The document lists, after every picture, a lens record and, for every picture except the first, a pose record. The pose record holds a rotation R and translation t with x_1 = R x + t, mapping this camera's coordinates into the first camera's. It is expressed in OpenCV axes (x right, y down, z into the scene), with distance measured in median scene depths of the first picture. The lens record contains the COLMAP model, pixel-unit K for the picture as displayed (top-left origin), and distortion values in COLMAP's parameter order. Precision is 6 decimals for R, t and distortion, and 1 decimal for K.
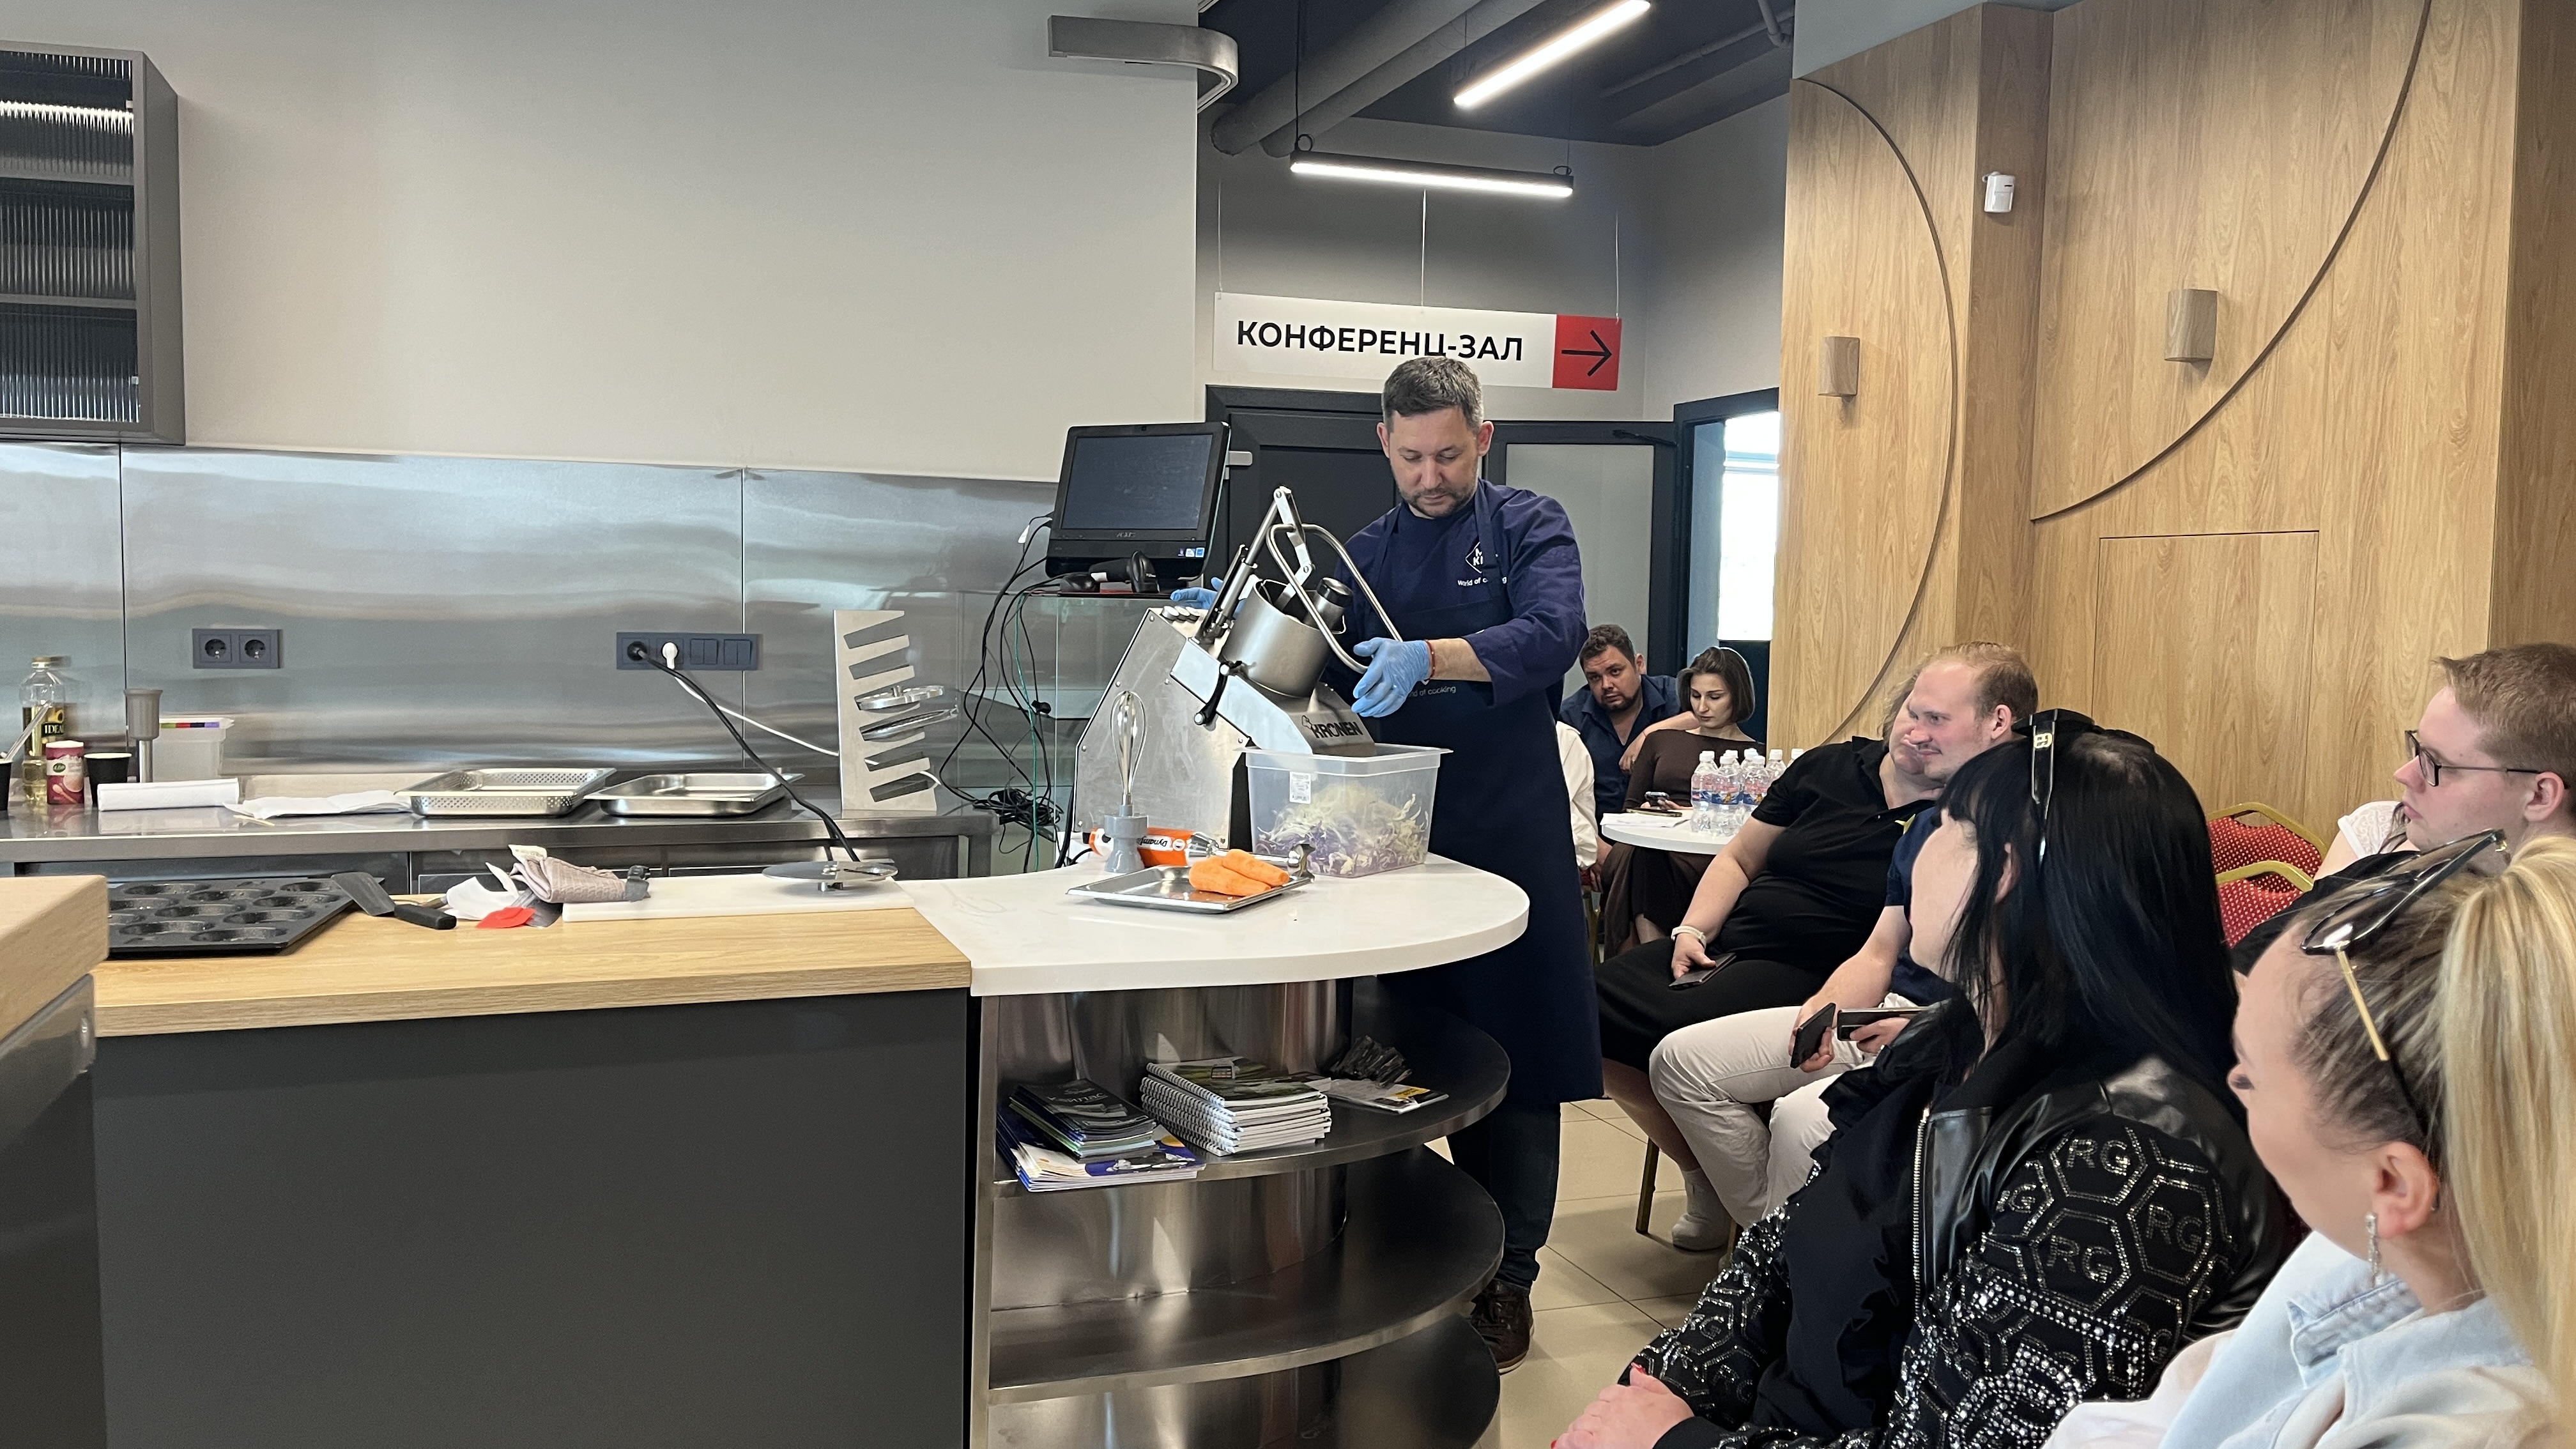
lens RADIAL K [[1970.7, 0, 1284.0], [0, 1970.7, 728.5], [0, 0, 1]] dist [0.069963, -0.077735]
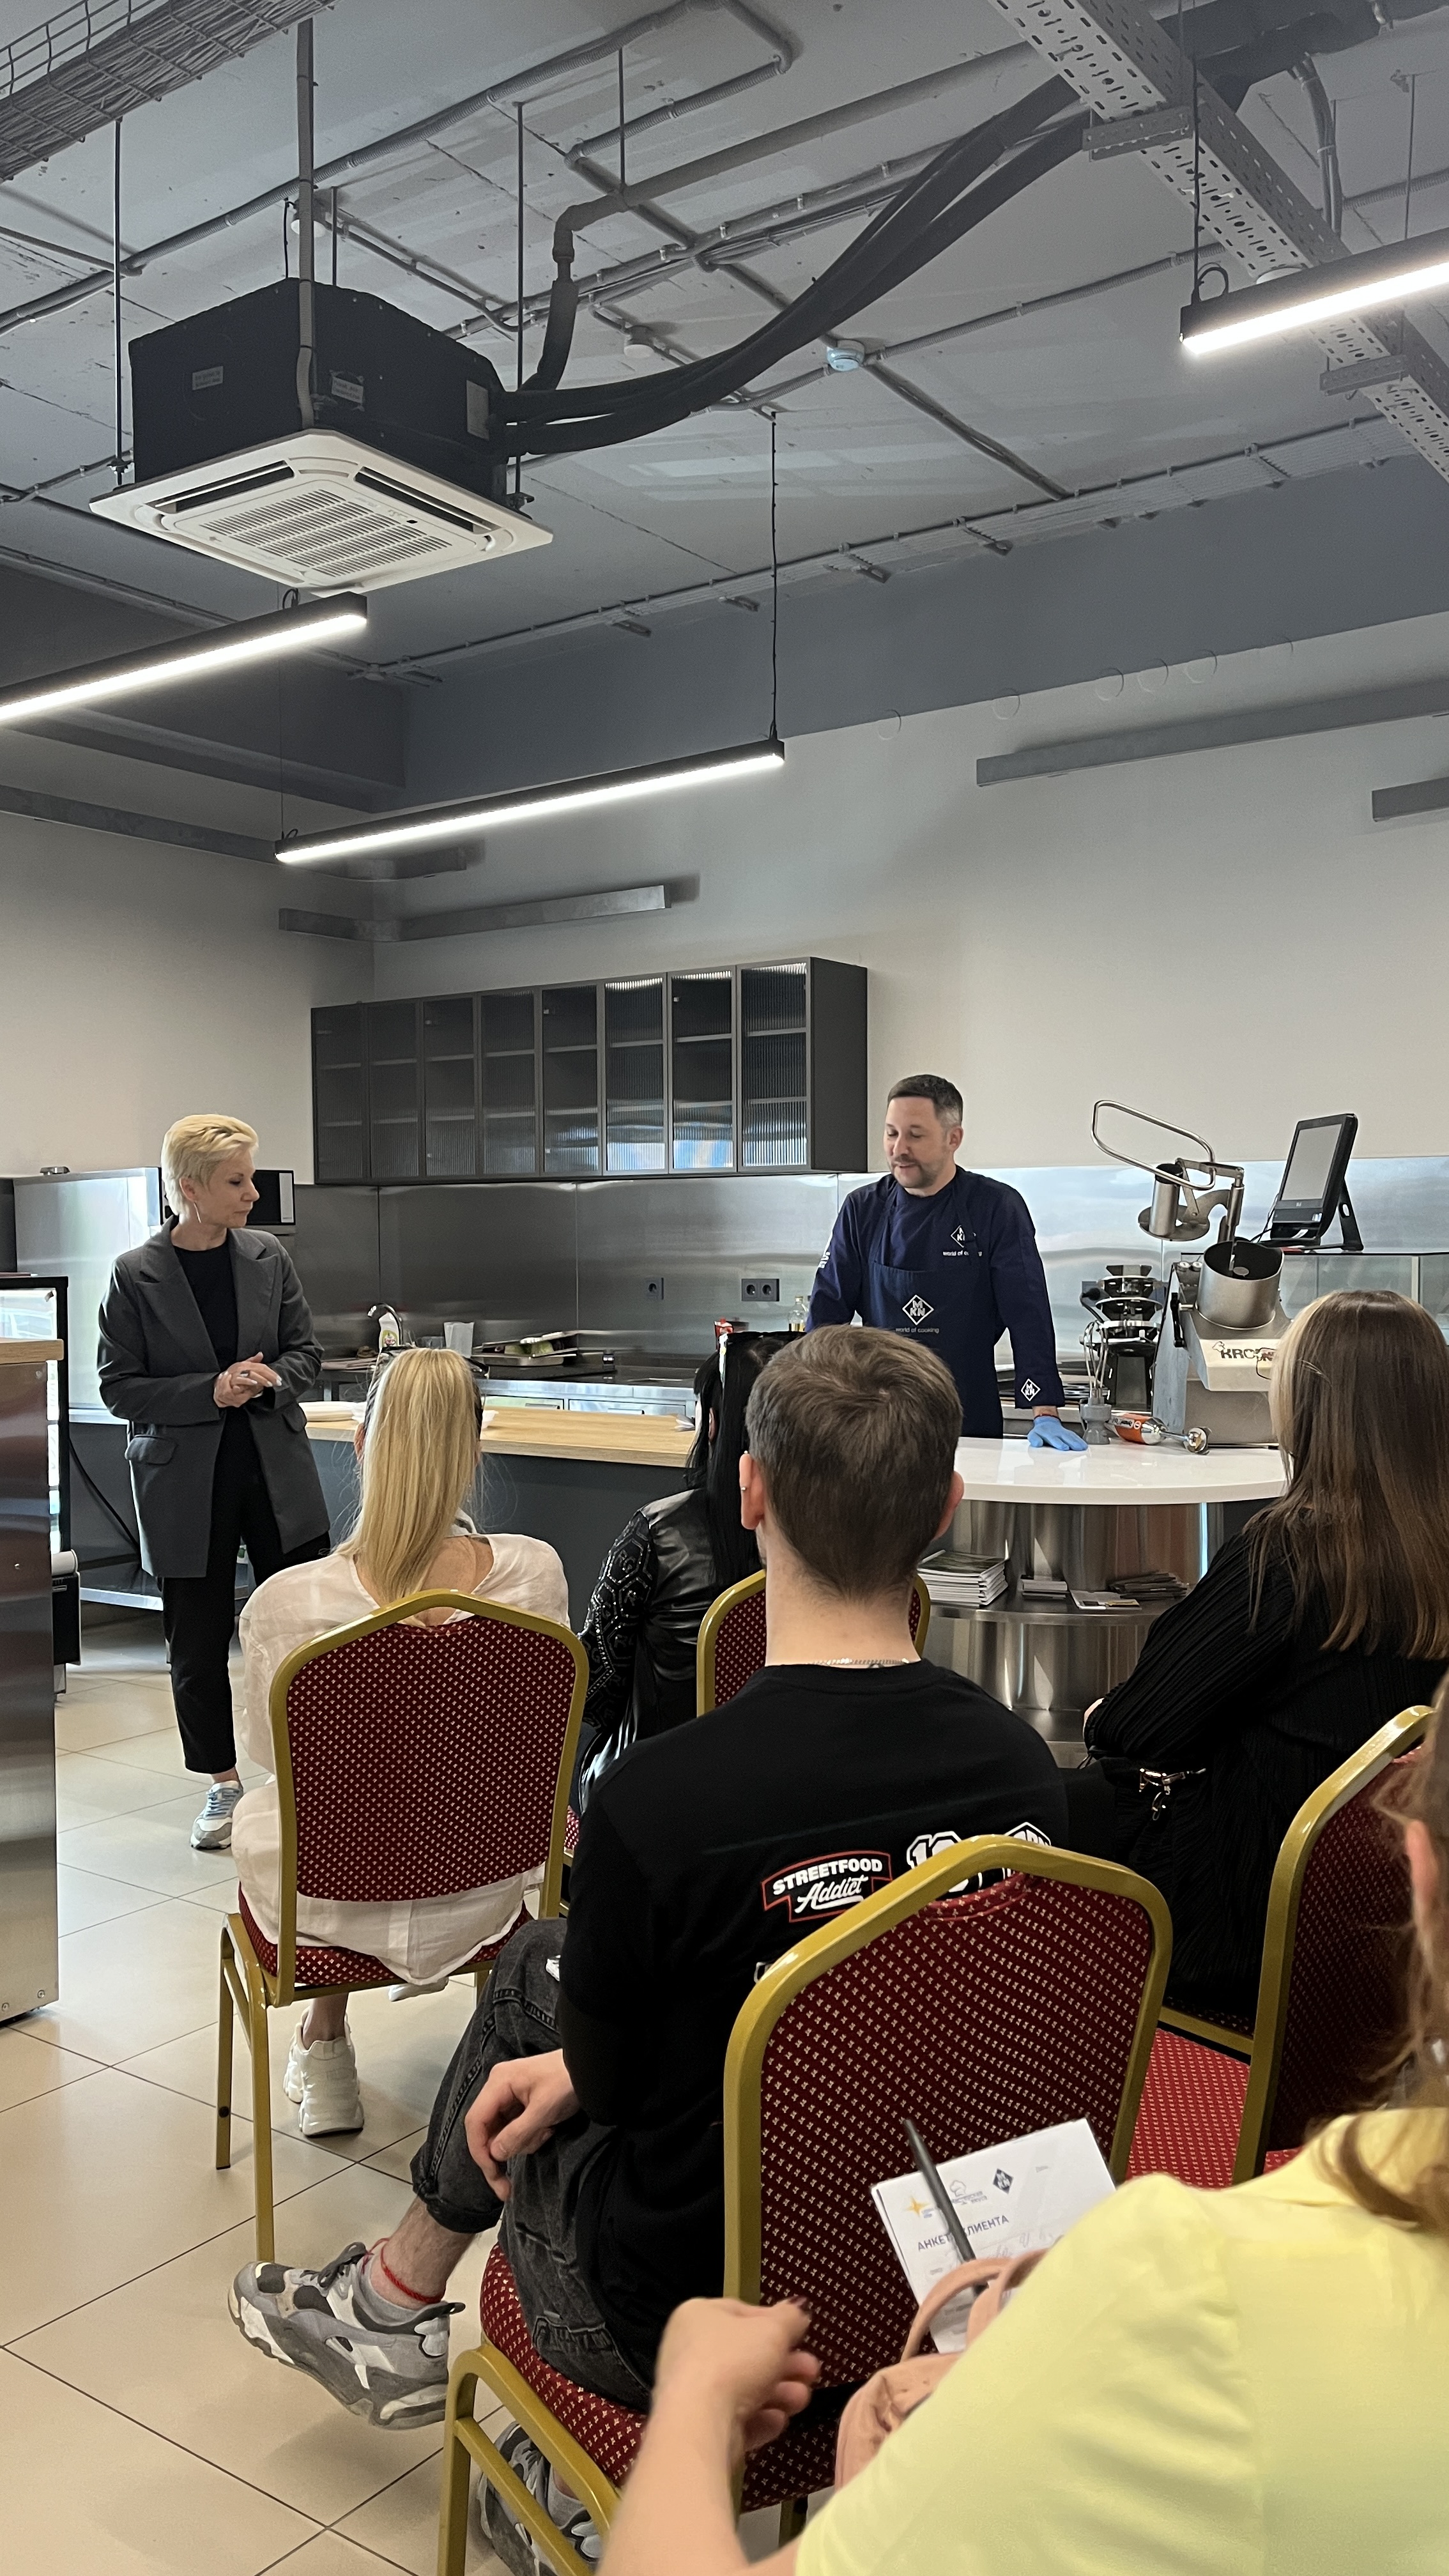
lens RADIAL K [[1970.7, 0, 727.5], [0, 1970.7, 1292.8], [0, 0, 1]] dist [0.069963, -0.077735]
pose [[0.559315, 0.005496, -0.828937, 0.748547], [-0.040200, 0.998981, -0.020501, 0.000641], [0.827980, 0.044790, 0.558966, -0.030671]]
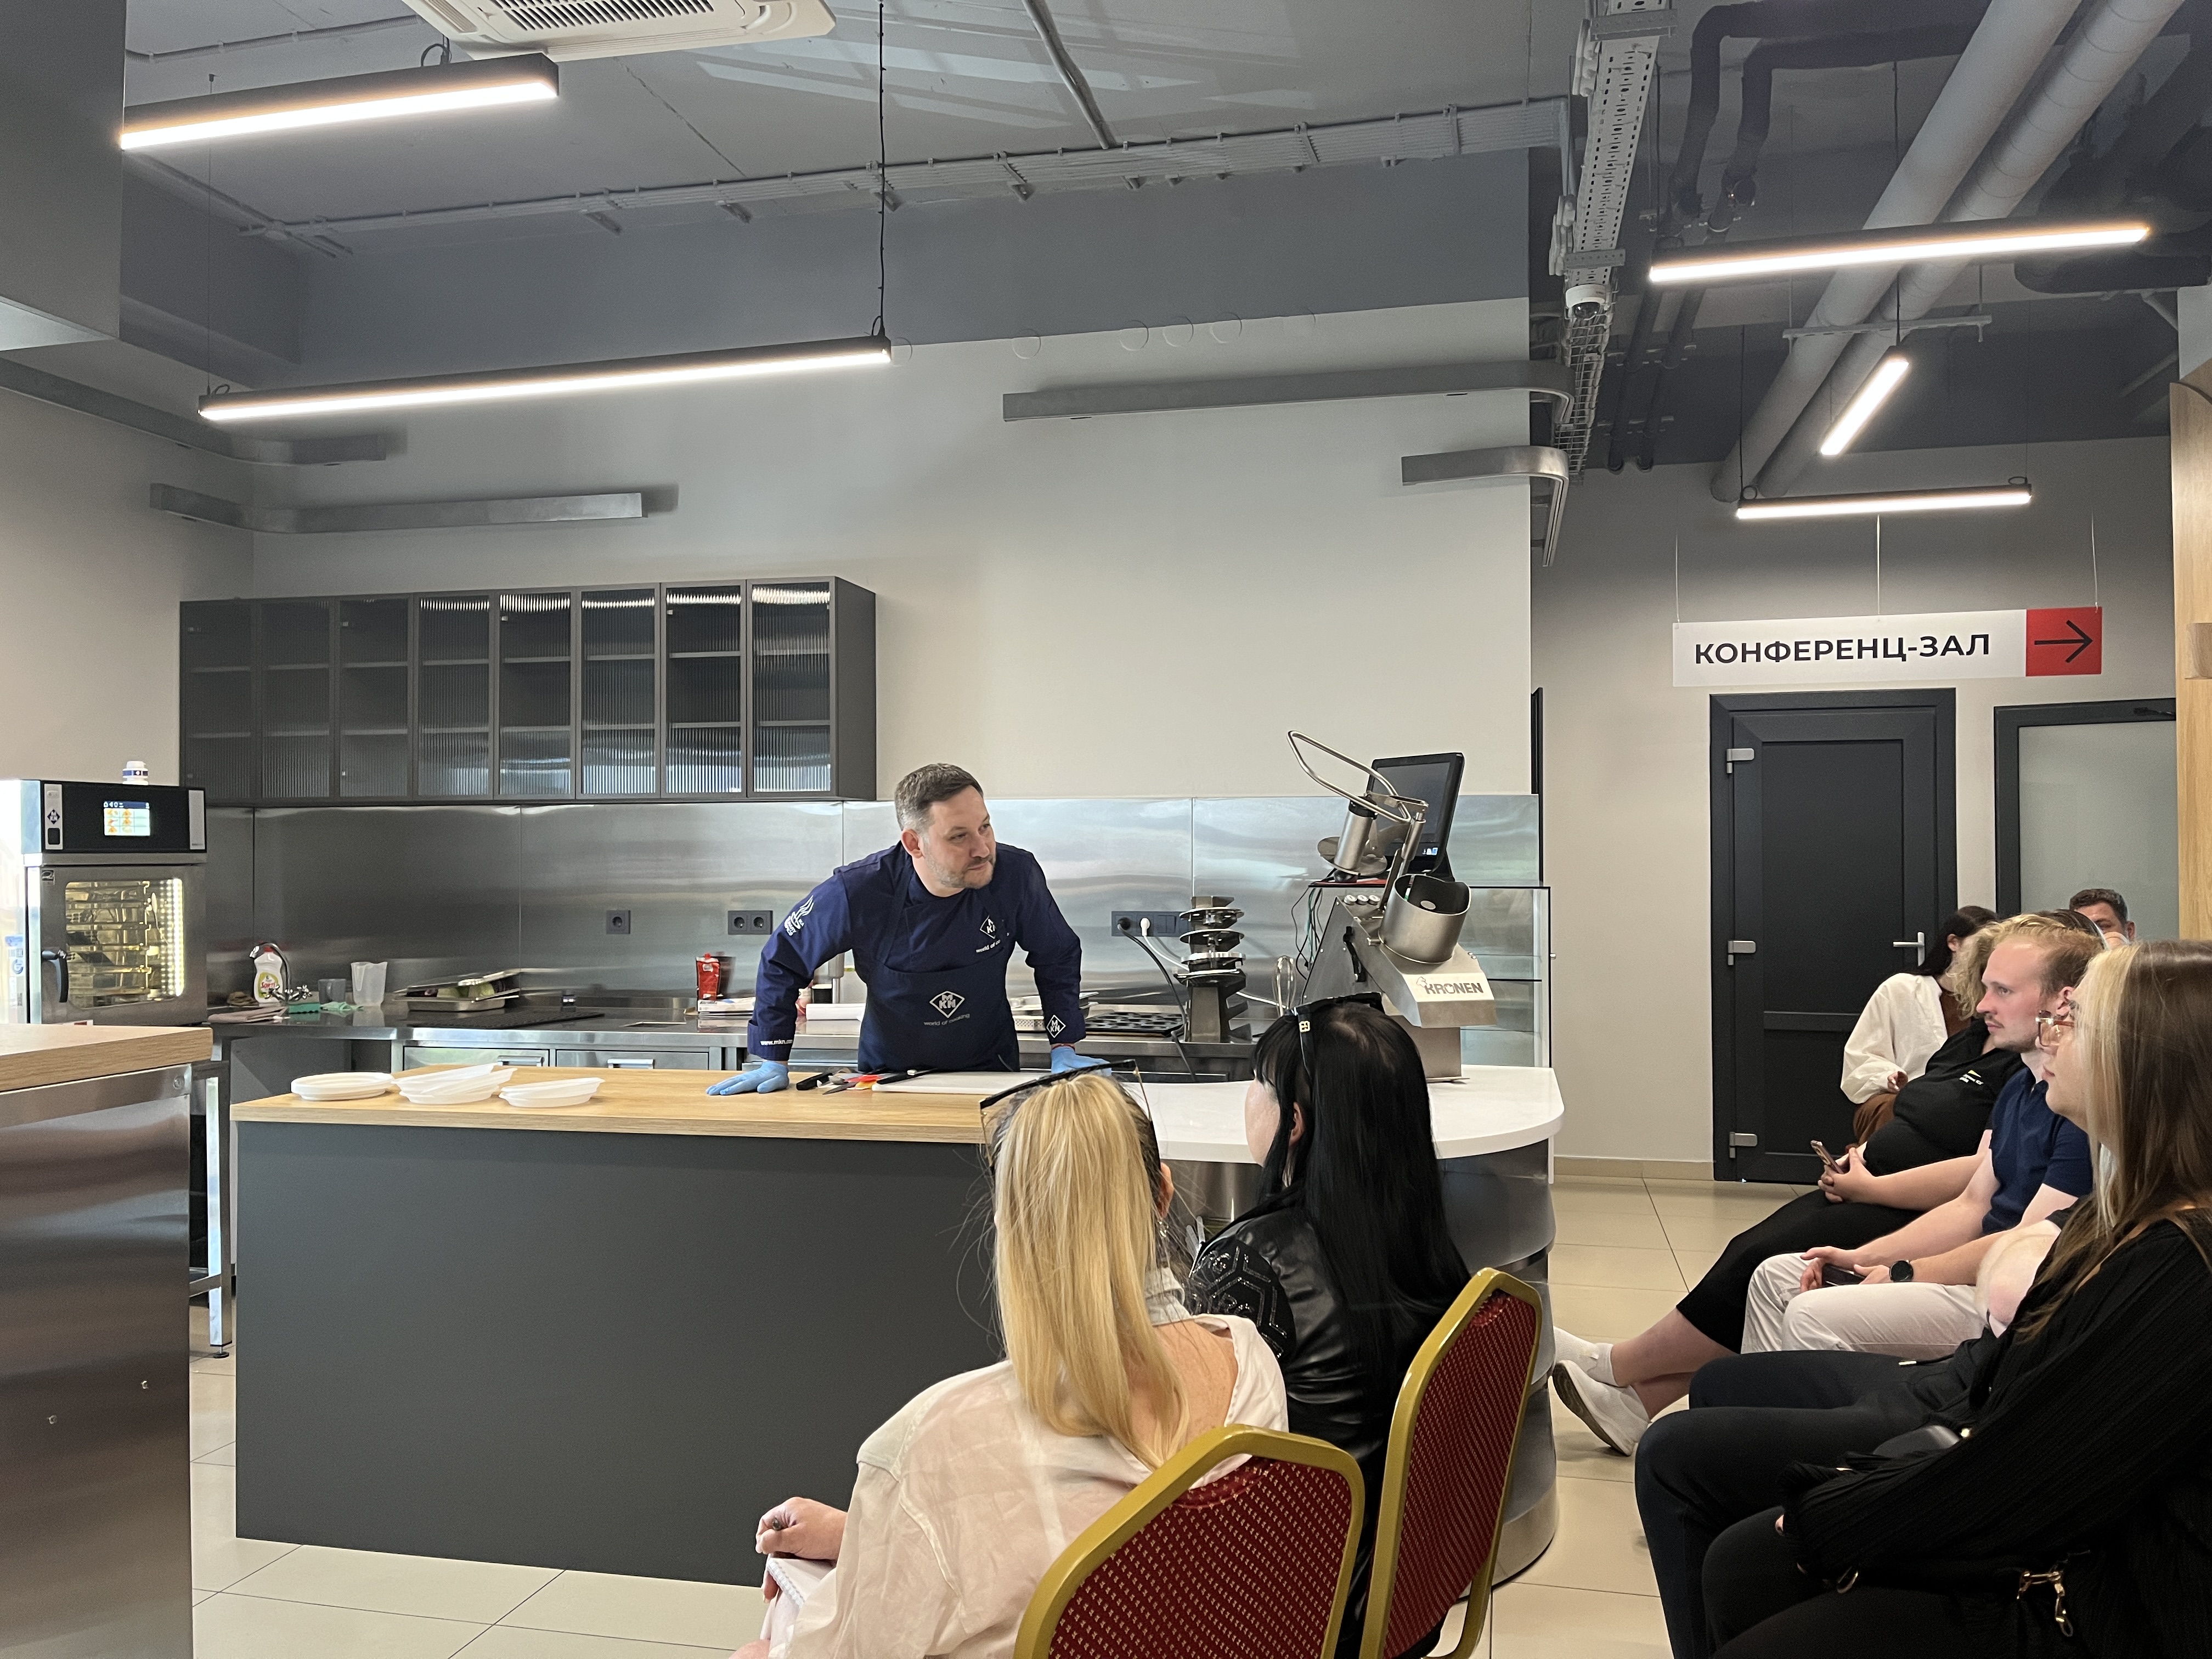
lens RADIAL K [[1698.0, 0, 1110.8], [0, 1698.0, 823.7], [0, 0, 1]] dist [0.040965, -0.007358]
pose [[0.839925, -0.029001, -0.541926, 0.364380], [-0.020149, 0.996216, -0.084542, -0.006736], [0.542328, 0.081929, 0.836163, -0.067273]]
